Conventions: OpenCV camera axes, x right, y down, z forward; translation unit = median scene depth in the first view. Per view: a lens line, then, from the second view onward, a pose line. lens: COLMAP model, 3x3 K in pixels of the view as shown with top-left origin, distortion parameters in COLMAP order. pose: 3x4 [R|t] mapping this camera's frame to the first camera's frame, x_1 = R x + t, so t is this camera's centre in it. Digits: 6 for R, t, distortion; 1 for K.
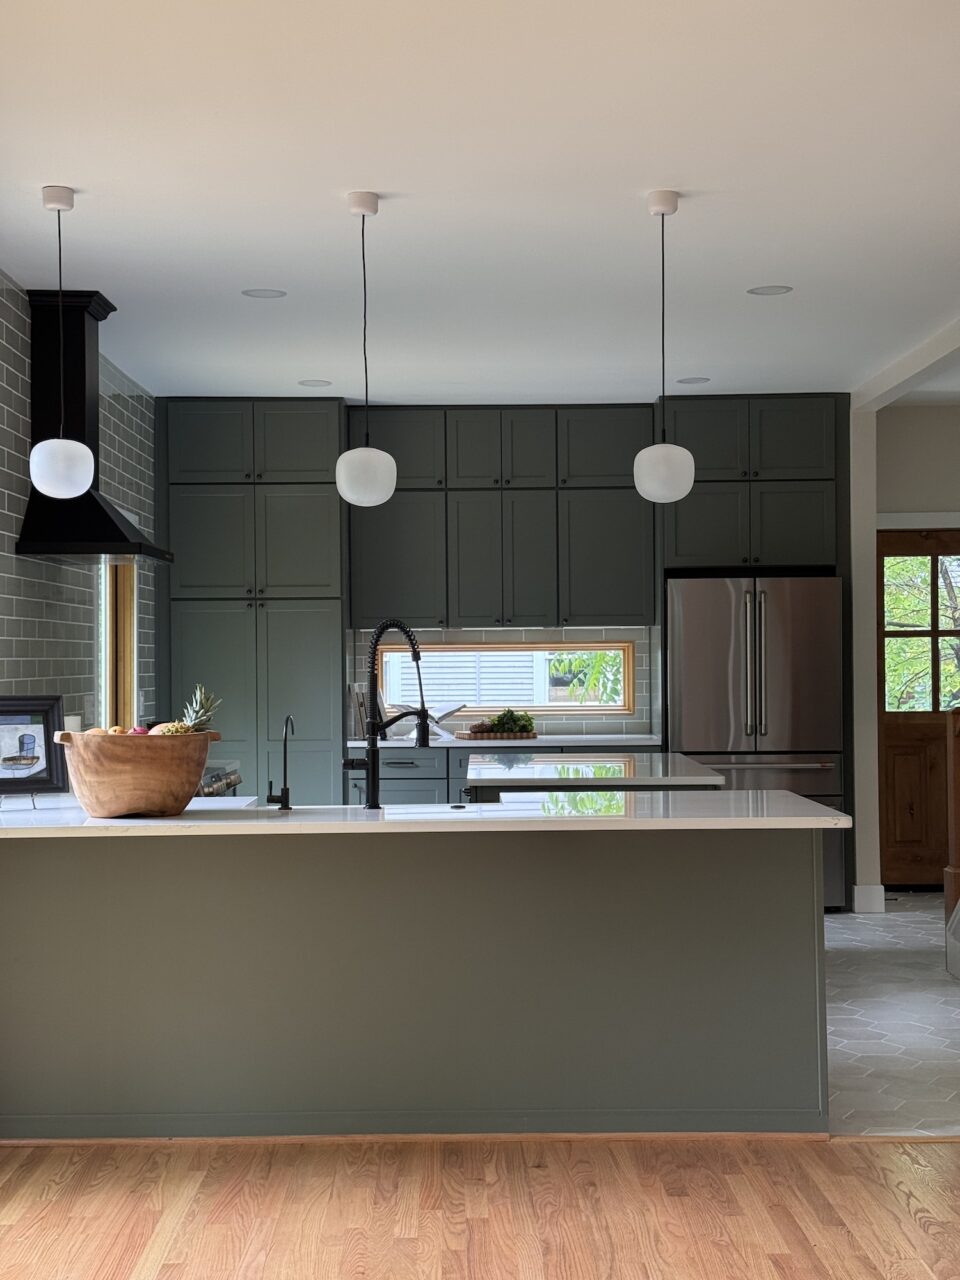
lens RADIAL K [[1784.4, 0, 488.9], [0, 1784.4, 652.0], [0, 0, 1]] dist [0.182886, -0.344754]
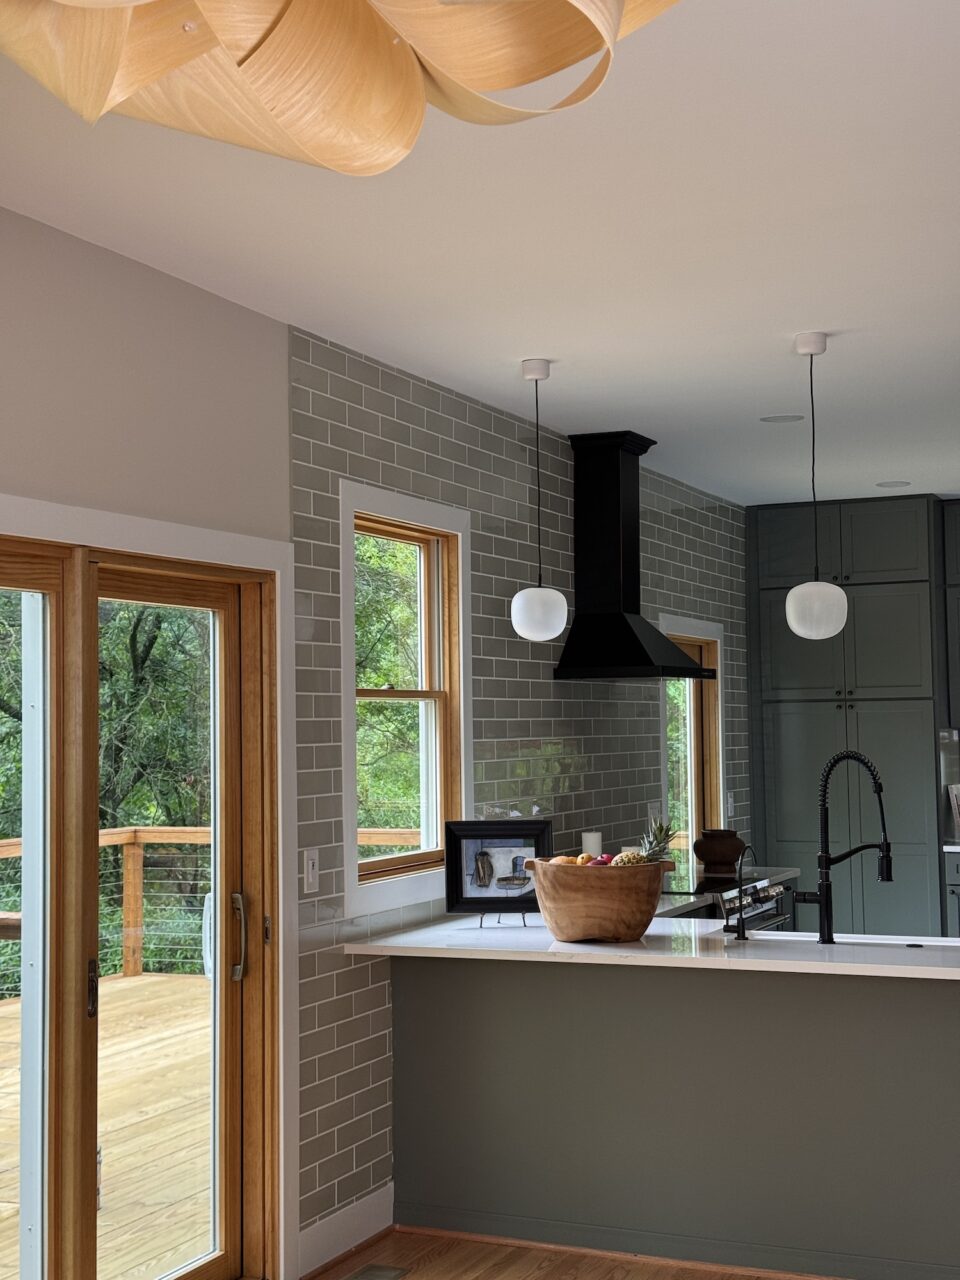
lens RADIAL K [[1784.4, 0, 488.9], [0, 1784.4, 652.0], [0, 0, 1]] dist [0.182886, -0.344754]
pose [[0.911671, -0.024711, -0.410177, 0.178948], [0.011041, 0.999303, -0.035663, -0.040759], [0.410772, 0.027984, 0.911309, 0.004012]]
